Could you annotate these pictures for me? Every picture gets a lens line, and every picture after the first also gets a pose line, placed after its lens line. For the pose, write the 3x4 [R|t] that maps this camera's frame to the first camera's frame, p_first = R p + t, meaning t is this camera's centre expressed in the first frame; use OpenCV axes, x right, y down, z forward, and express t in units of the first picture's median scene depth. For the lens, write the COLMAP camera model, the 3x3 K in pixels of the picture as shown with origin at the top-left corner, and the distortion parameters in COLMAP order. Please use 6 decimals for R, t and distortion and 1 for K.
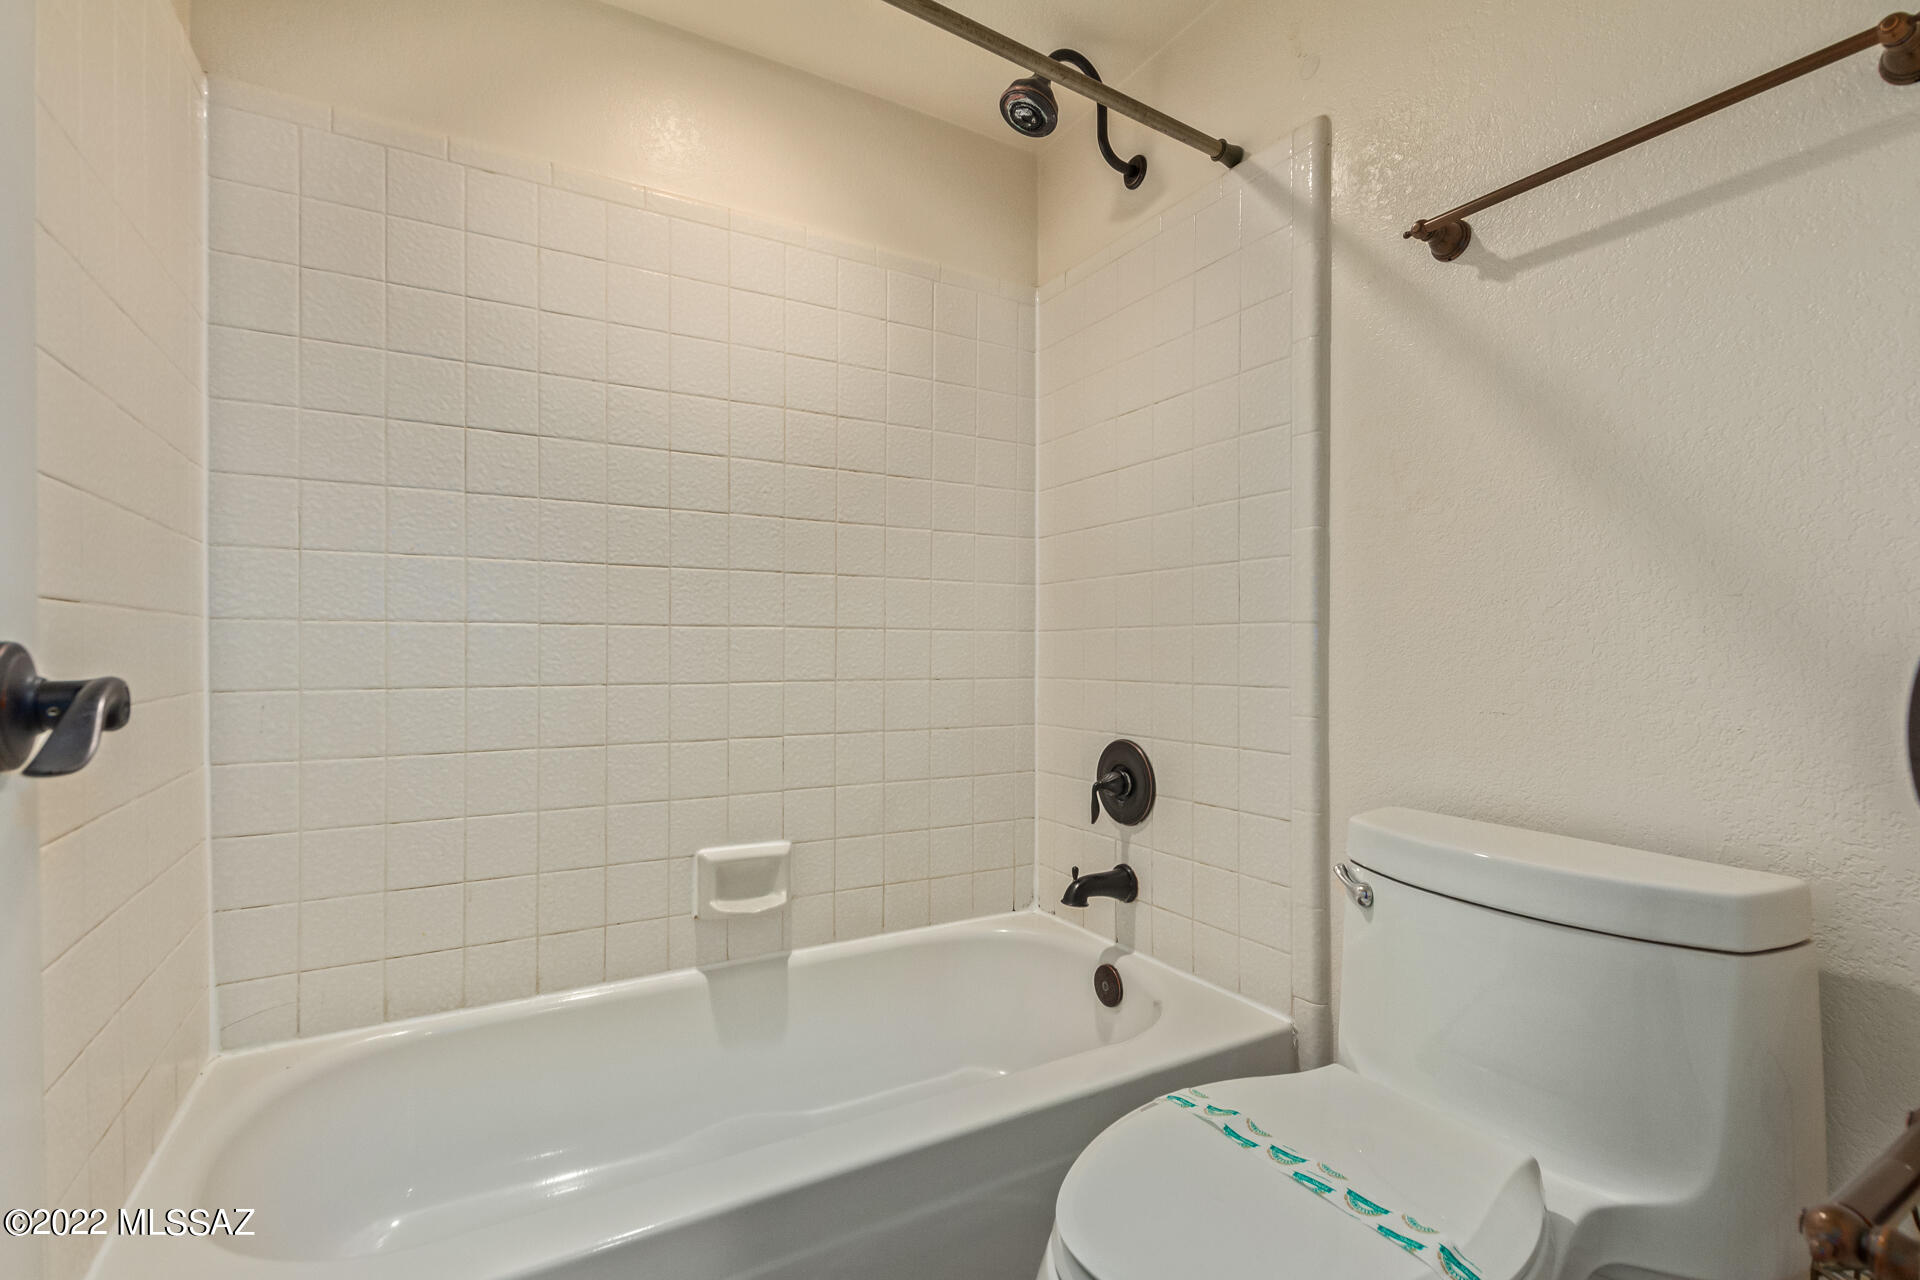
lens RADIAL K [[878.6, 0, 978.9], [0, 878.6, 642.6], [0, 0, 1]] dist [0.012840, -0.003127]
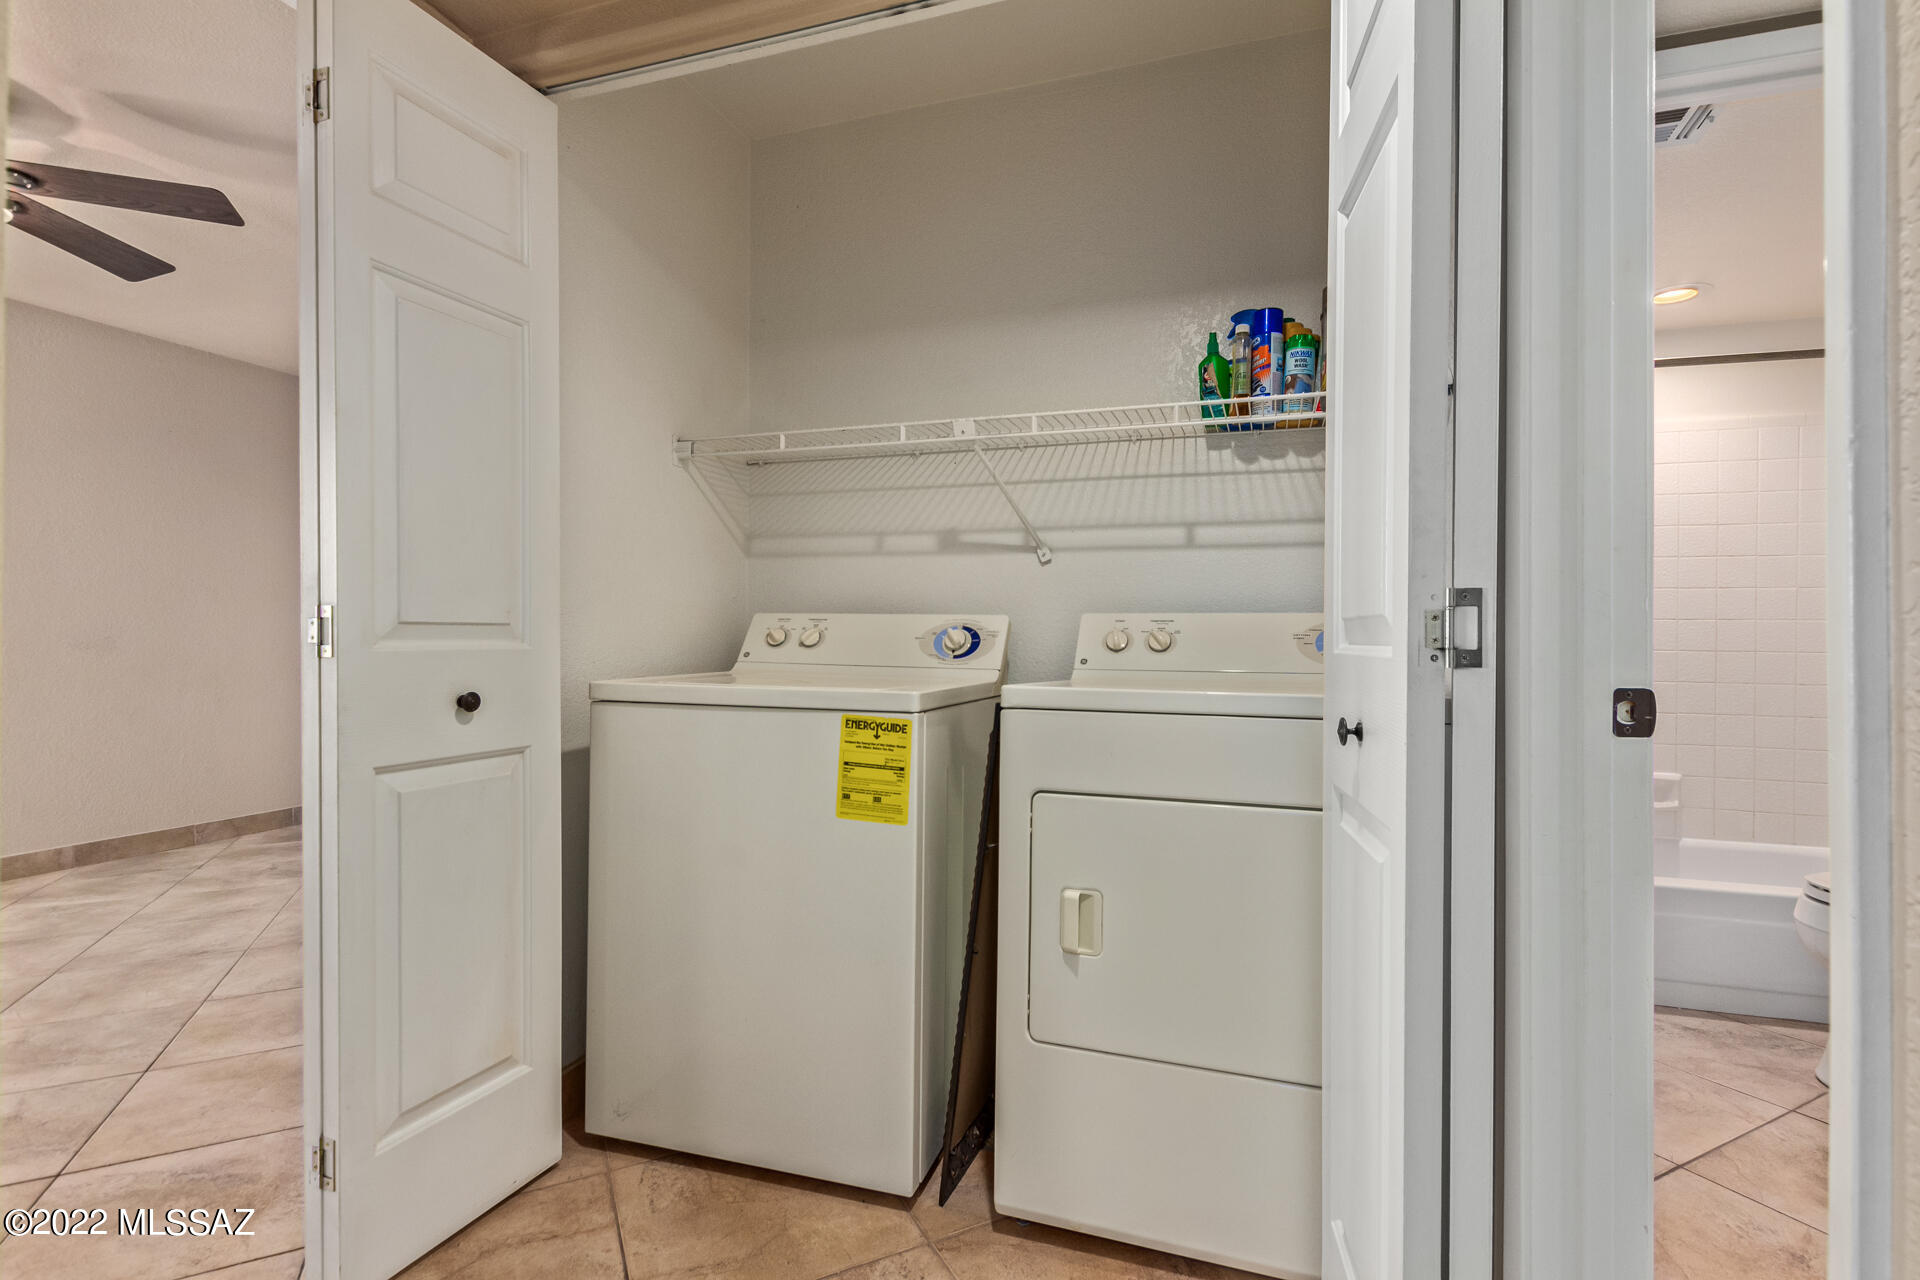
lens RADIAL K [[878.6, 0, 977.7], [0, 878.6, 634.6], [0, 0, 1]] dist [0.012840, -0.003127]
pose [[0.648087, 0.004256, -0.761554, 0.222789], [-0.008702, 0.999960, -0.001817, -0.036510], [0.761517, 0.007805, 0.648098, -1.236267]]
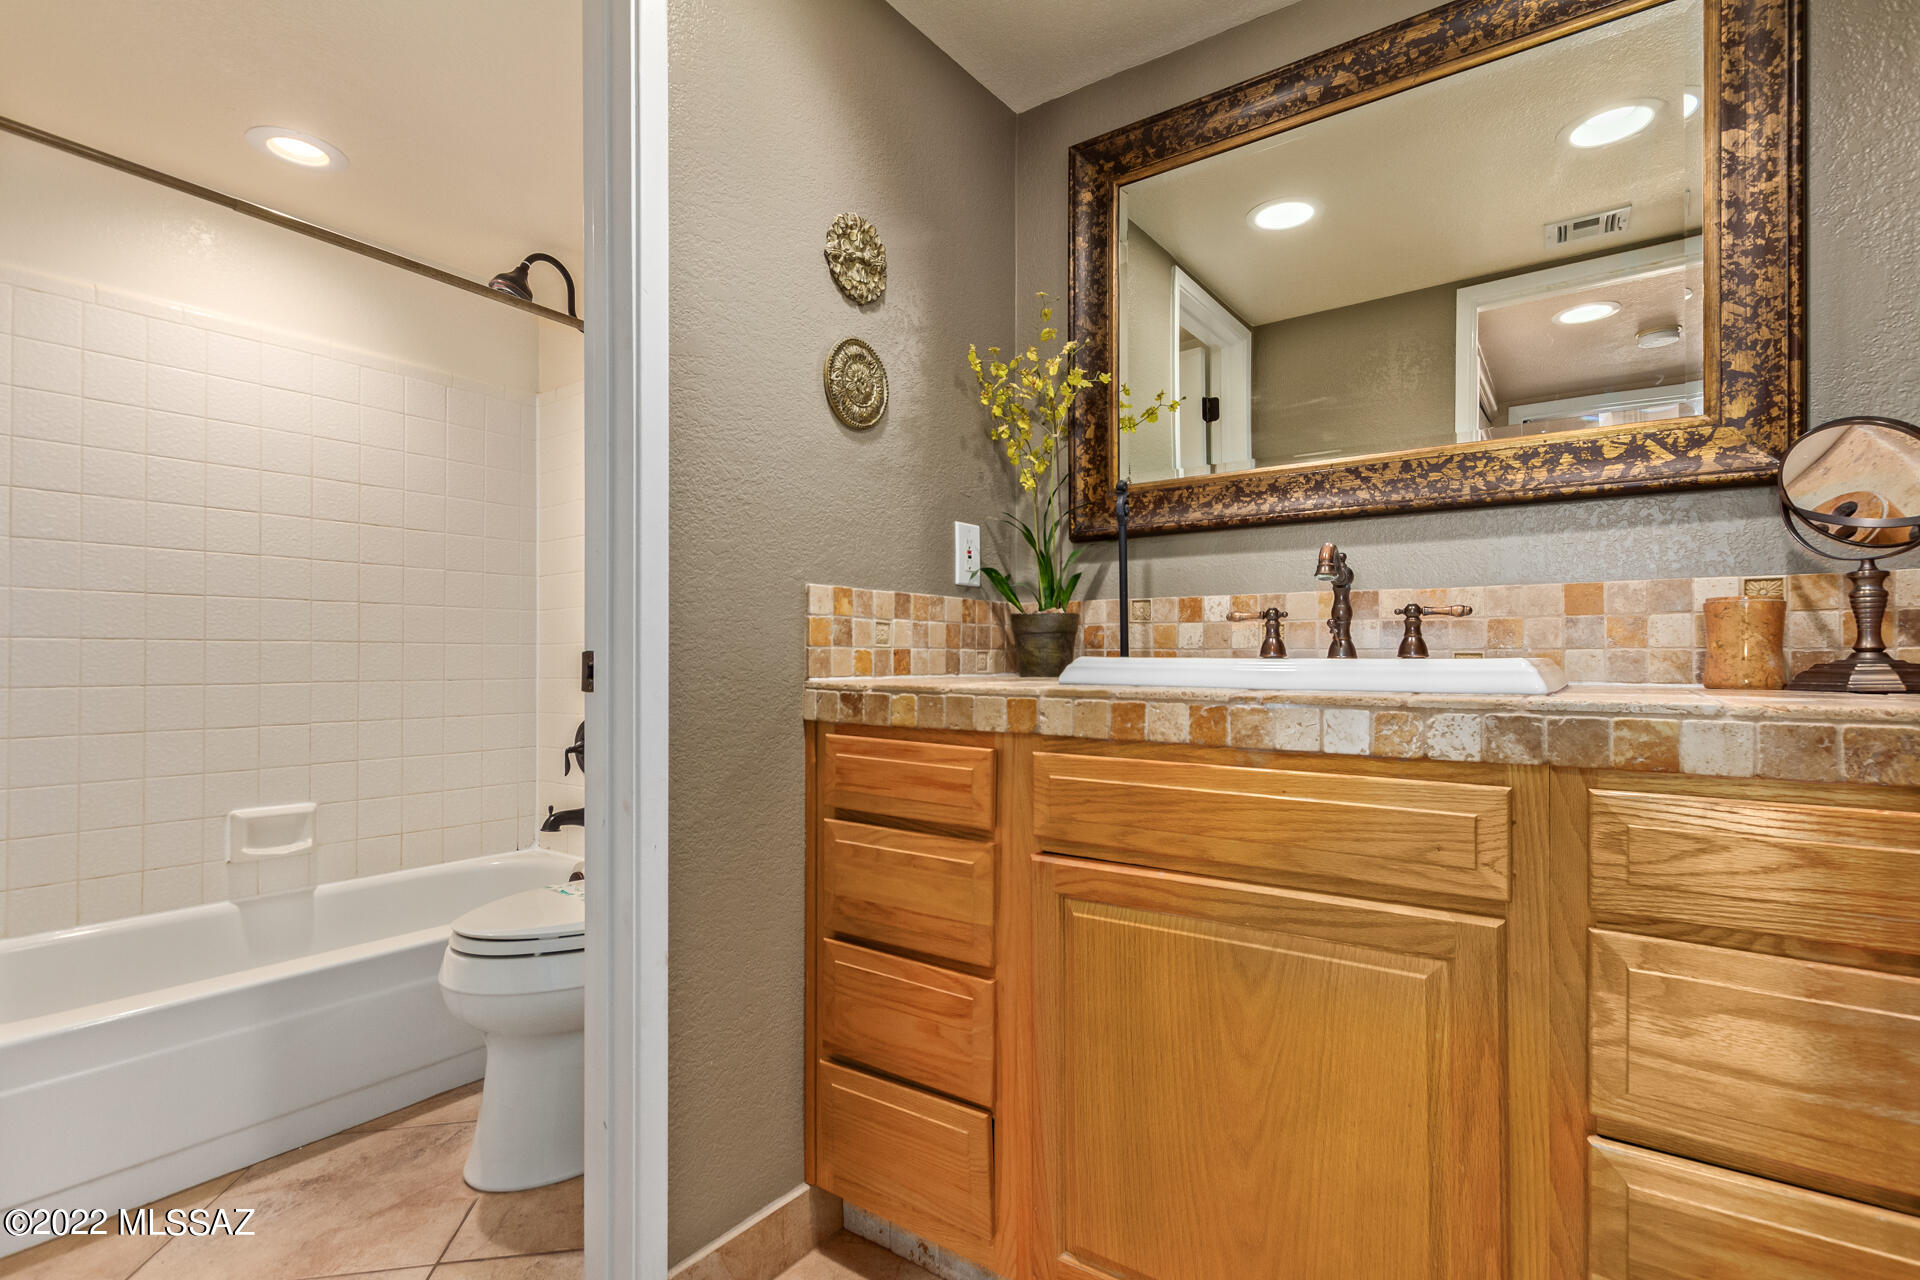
lens RADIAL K [[878.6, 0, 952.3], [0, 878.6, 645.2], [0, 0, 1]] dist [0.012840, -0.003127]
pose [[0.920510, -0.001312, 0.390716, 0.153254], [0.006316, 0.999914, -0.011522, 0.010028], [-0.390667, 0.013074, 0.920439, -0.626900]]
